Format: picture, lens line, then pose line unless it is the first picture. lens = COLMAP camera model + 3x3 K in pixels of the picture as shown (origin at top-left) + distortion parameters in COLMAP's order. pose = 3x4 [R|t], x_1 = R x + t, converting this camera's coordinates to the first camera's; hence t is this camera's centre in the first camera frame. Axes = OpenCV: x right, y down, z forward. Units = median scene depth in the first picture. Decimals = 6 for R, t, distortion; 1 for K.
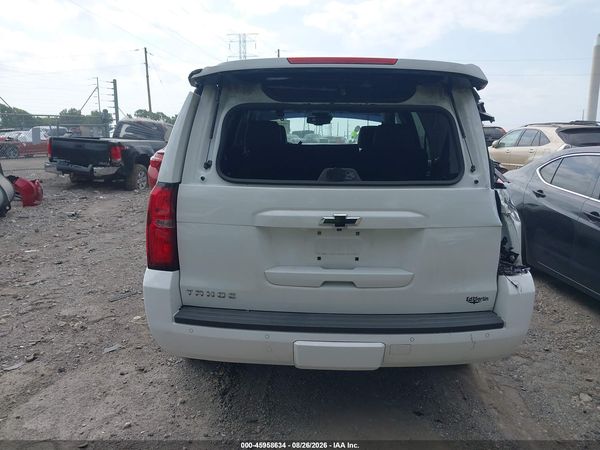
lens RADIAL K [[481.4, 0, 300.0], [0, 481.4, 225.0], [0, 0, 1]] dist [0.038987, -0.053959]
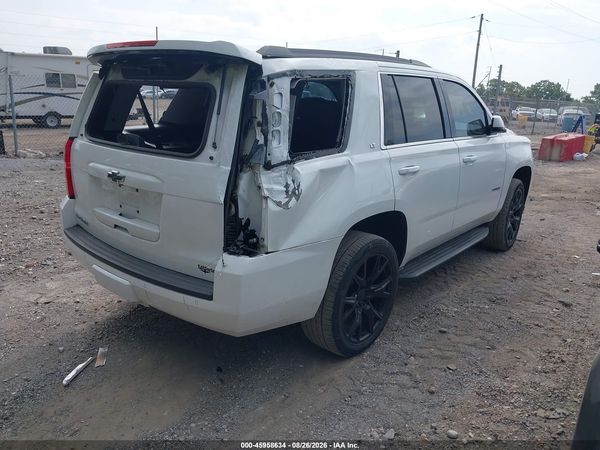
lens RADIAL K [[481.4, 0, 300.0], [0, 481.4, 225.0], [0, 0, 1]] dist [0.038987, -0.053959]
pose [[0.771939, 0.189968, -0.606648, 1.070307], [-0.154520, 0.981756, 0.110810, -0.084475], [0.616631, 0.008201, 0.787210, 0.276566]]
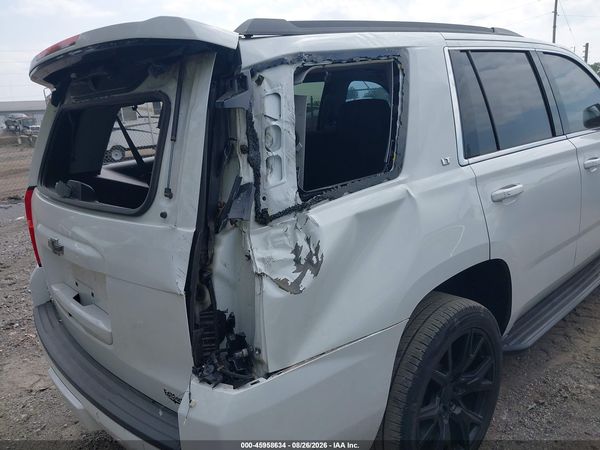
lens RADIAL K [[471.2, 0, 297.3], [0, 471.2, 216.9], [0, 0, 1]] dist [0.077985, -0.176323]
pose [[0.672286, 0.111932, -0.731780, 0.840206], [-0.065664, 0.993623, 0.091658, -0.140130], [0.737373, -0.013569, 0.675349, 0.659978]]
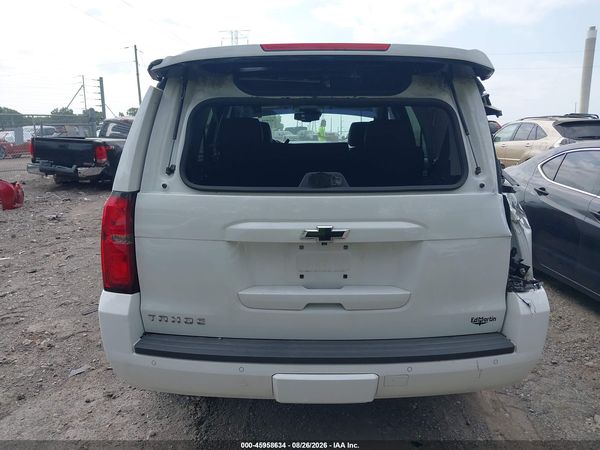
lens RADIAL K [[472.5, 0, 293.9], [0, 472.5, 225.4], [0, 0, 1]] dist [0.011395, -0.007197]
pose [[0.999923, -0.011479, -0.004639, 0.027798], [0.011540, 0.999847, 0.013178, -0.030545], [0.004487, -0.013231, 0.999902, 0.136402]]
